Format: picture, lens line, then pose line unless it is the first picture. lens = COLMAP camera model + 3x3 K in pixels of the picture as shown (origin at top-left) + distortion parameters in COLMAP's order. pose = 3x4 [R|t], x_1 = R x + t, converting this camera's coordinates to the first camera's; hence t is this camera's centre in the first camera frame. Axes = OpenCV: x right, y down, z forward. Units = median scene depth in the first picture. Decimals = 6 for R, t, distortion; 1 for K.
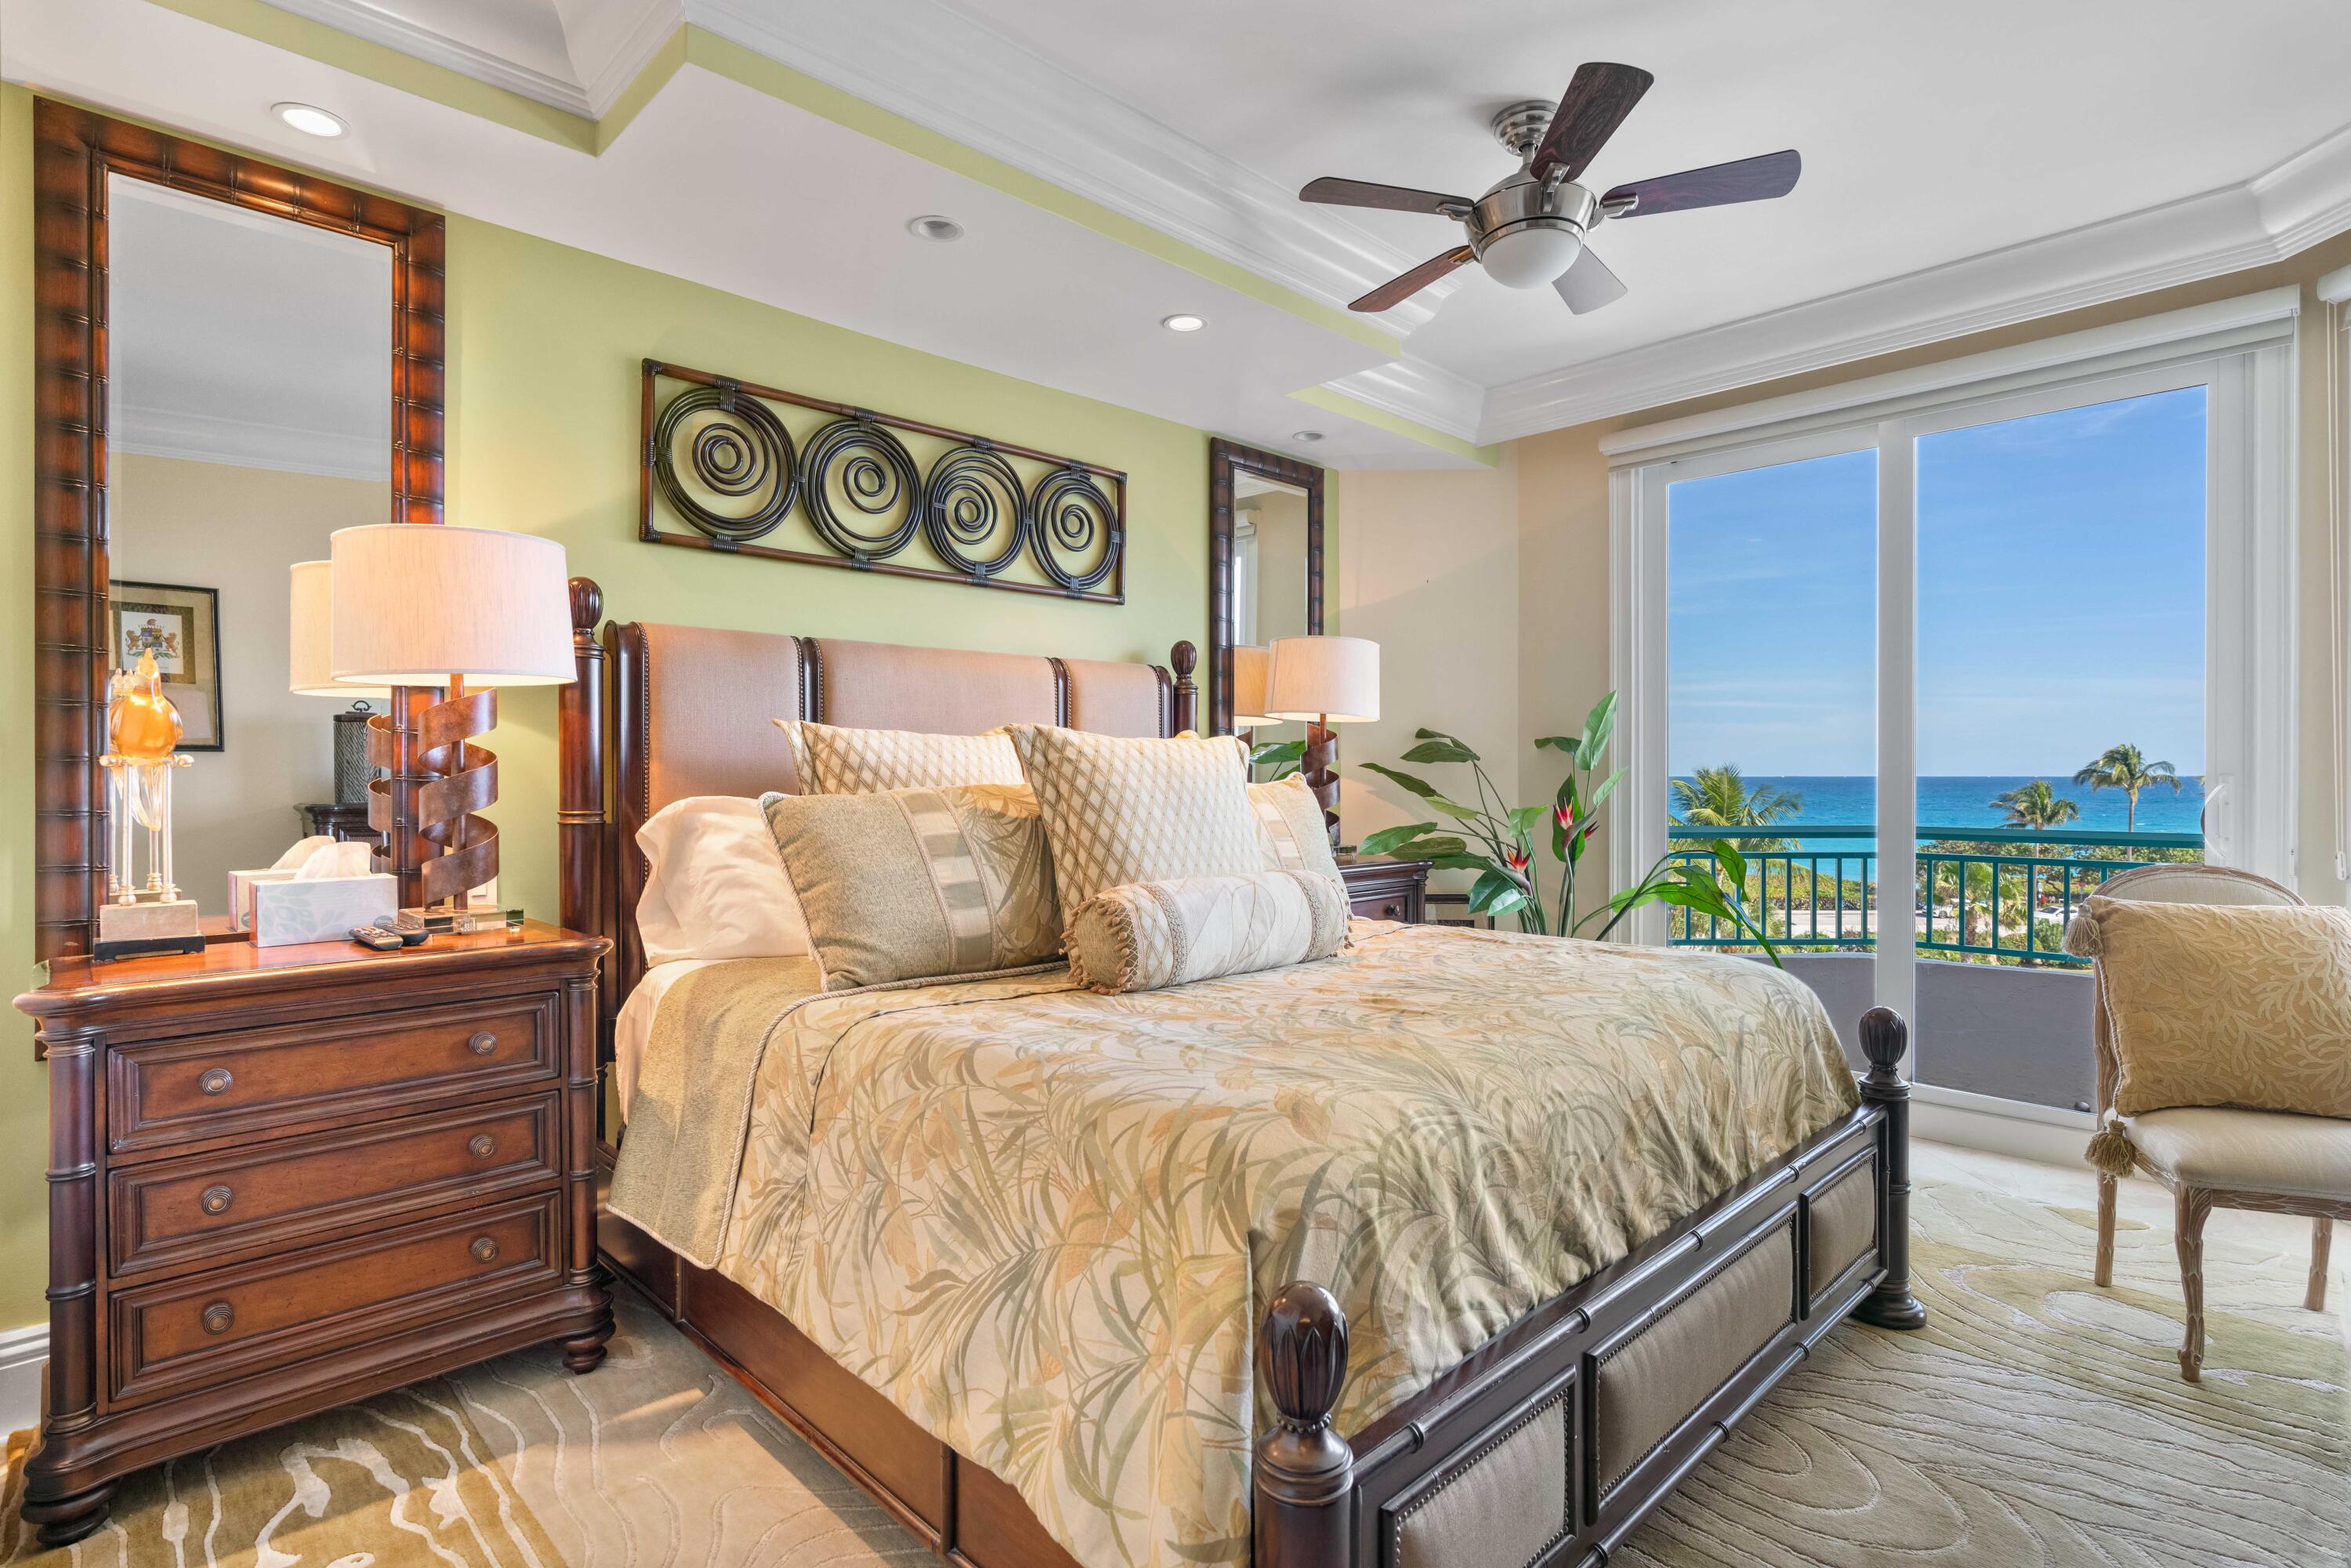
lens RADIAL K [[1169.9, 0, 1176.8], [0, 1169.9, 782.1], [0, 0, 1]] dist [-0.000879, 0.001783]
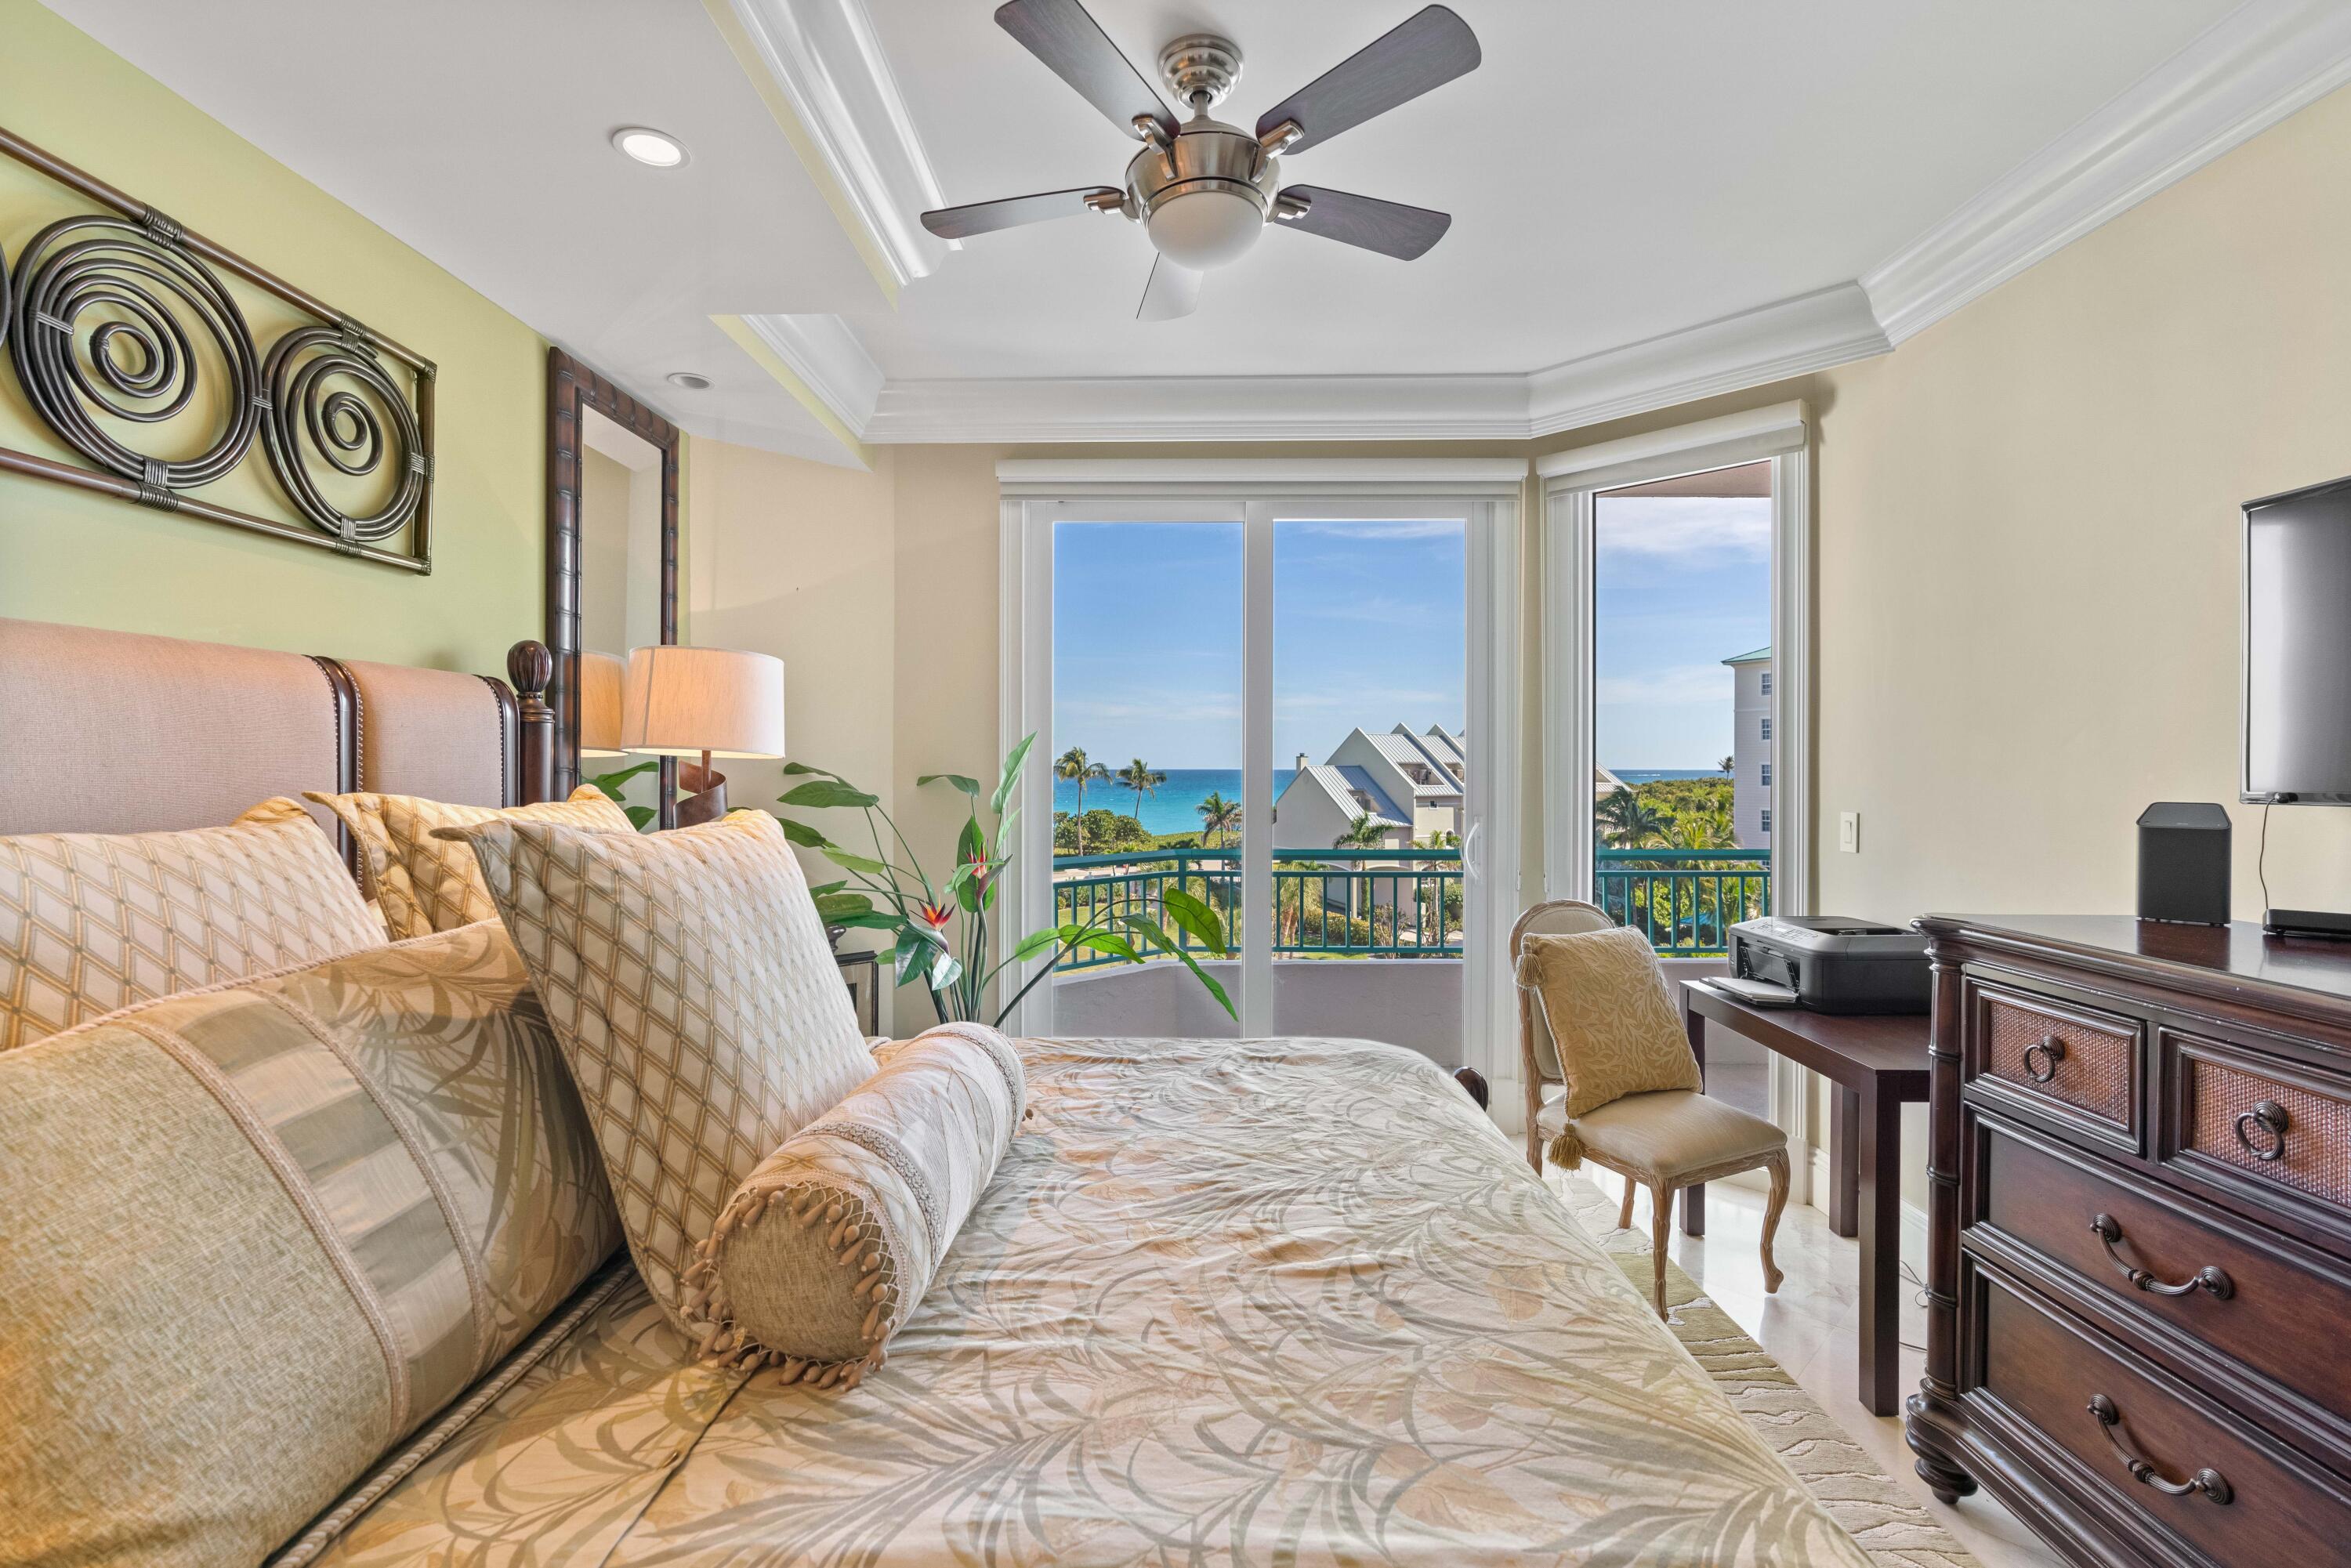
lens RADIAL K [[1050.5, 0, 1173.7], [0, 1050.5, 775.0], [0, 0, 1]] dist [-0.011284, 0.004440]
pose [[0.712234, -0.002119, 0.701938, -0.185767], [0.002516, 0.999997, 0.000465, -0.054642], [-0.701937, 0.001435, 0.712237, 0.399126]]
